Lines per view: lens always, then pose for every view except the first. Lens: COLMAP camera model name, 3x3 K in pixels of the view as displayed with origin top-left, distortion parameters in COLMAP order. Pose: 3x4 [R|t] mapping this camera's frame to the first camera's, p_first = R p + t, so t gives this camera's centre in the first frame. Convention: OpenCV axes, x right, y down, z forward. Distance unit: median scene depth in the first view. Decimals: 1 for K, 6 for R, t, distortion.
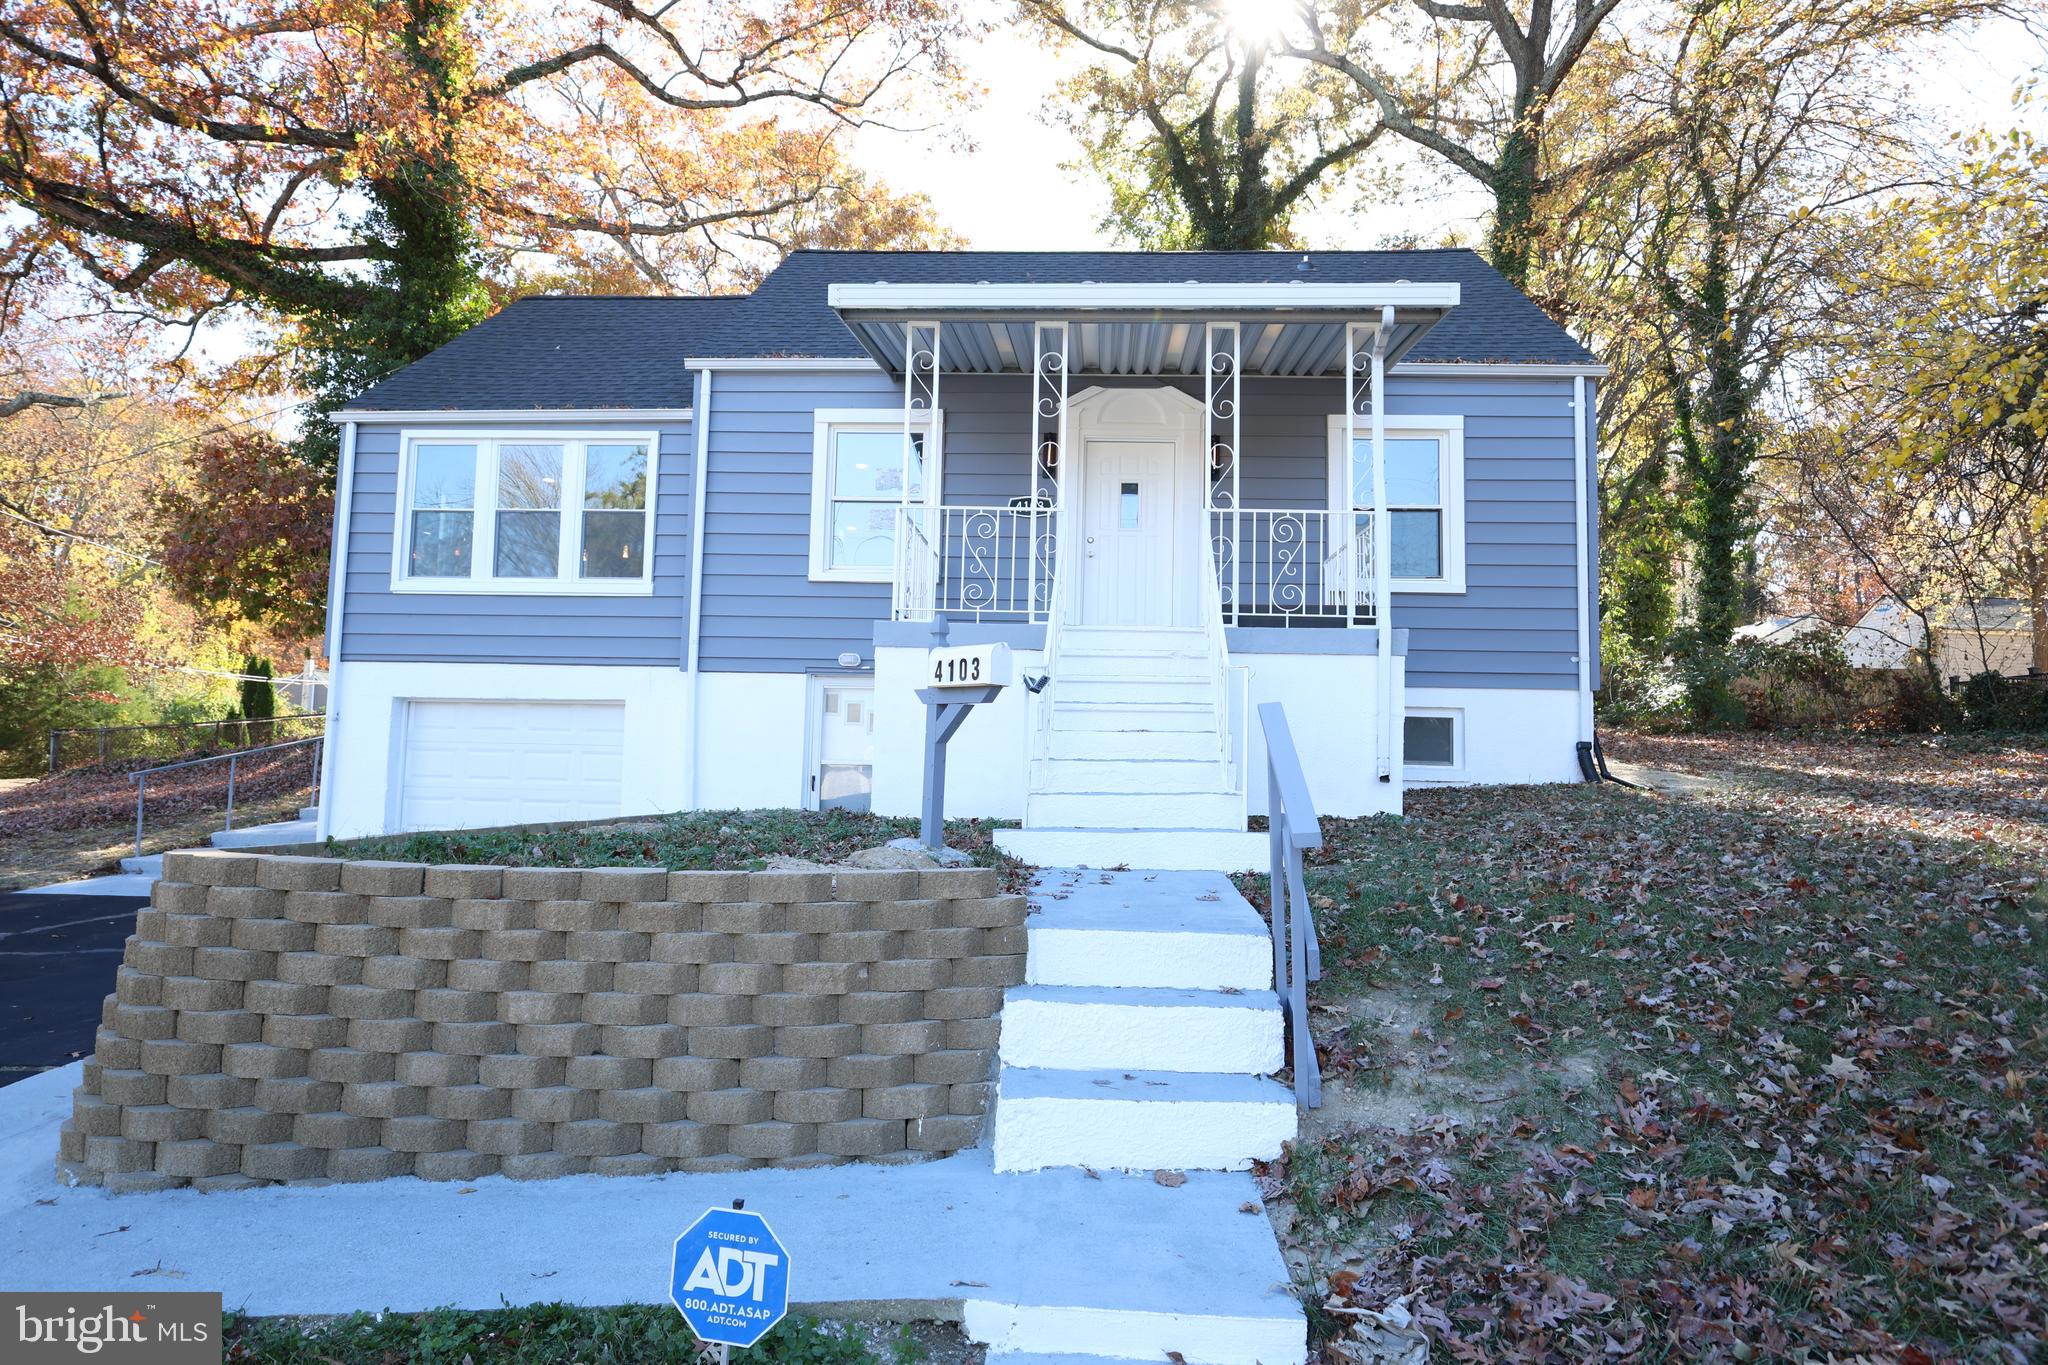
lens RADIAL K [[1192.3, 0, 1011.8], [0, 1192.3, 680.4], [0, 0, 1]] dist [-0.007681, -0.000138]
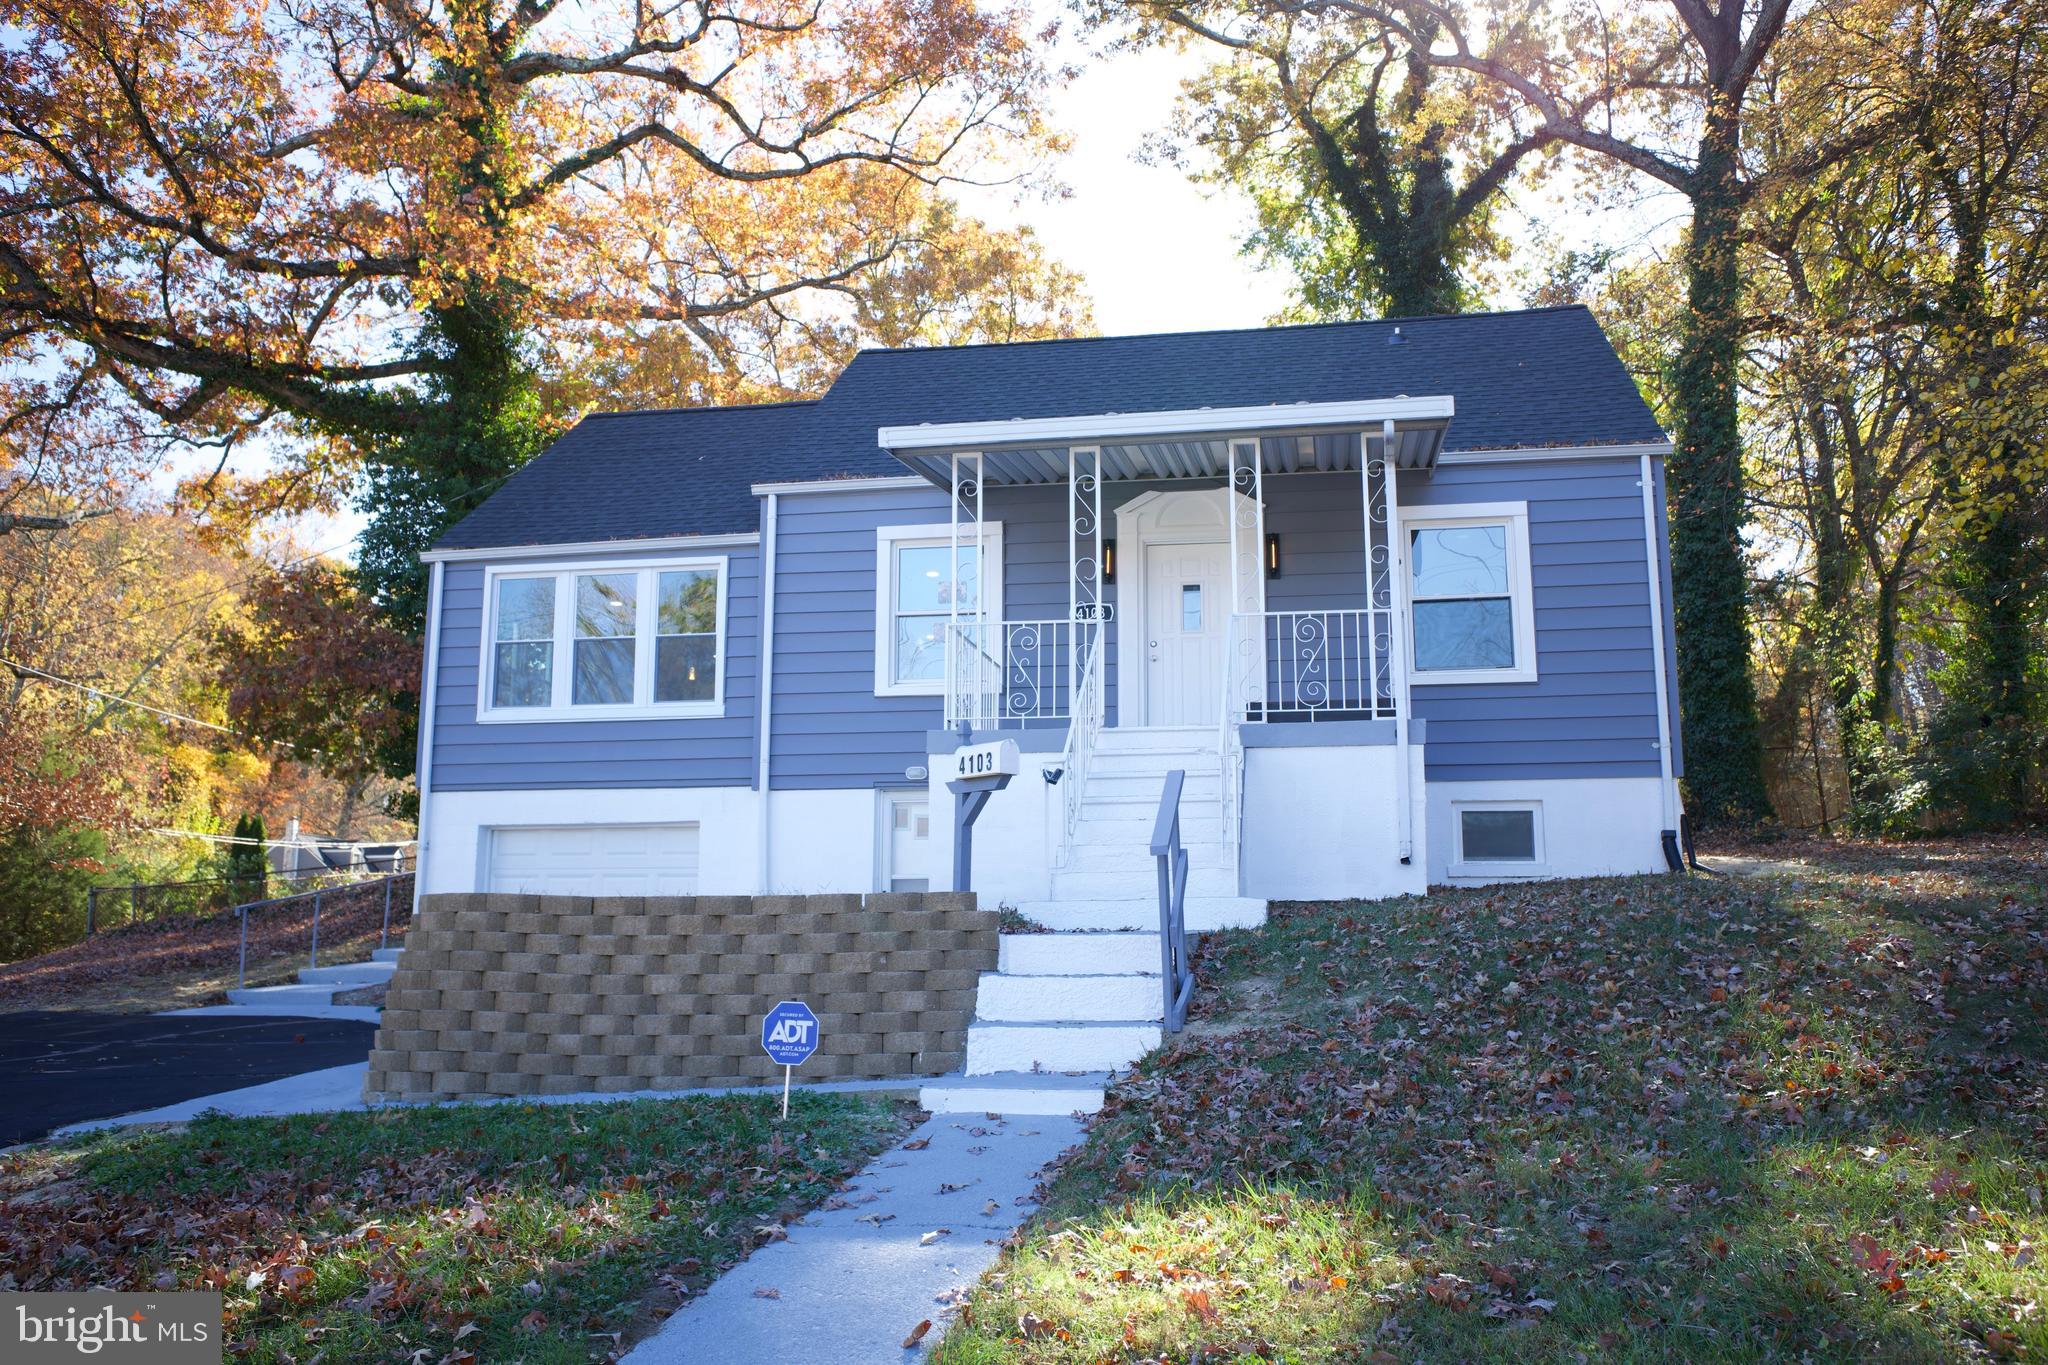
lens RADIAL K [[1683.4, 0, 991.7], [0, 1683.4, 678.1], [0, 0, 1]] dist [-0.042947, 0.124878]
pose [[0.991561, -0.041112, -0.122953, 0.100268], [0.029840, 0.995298, -0.092148, 0.034426], [0.126163, 0.087702, 0.988125, -0.384135]]
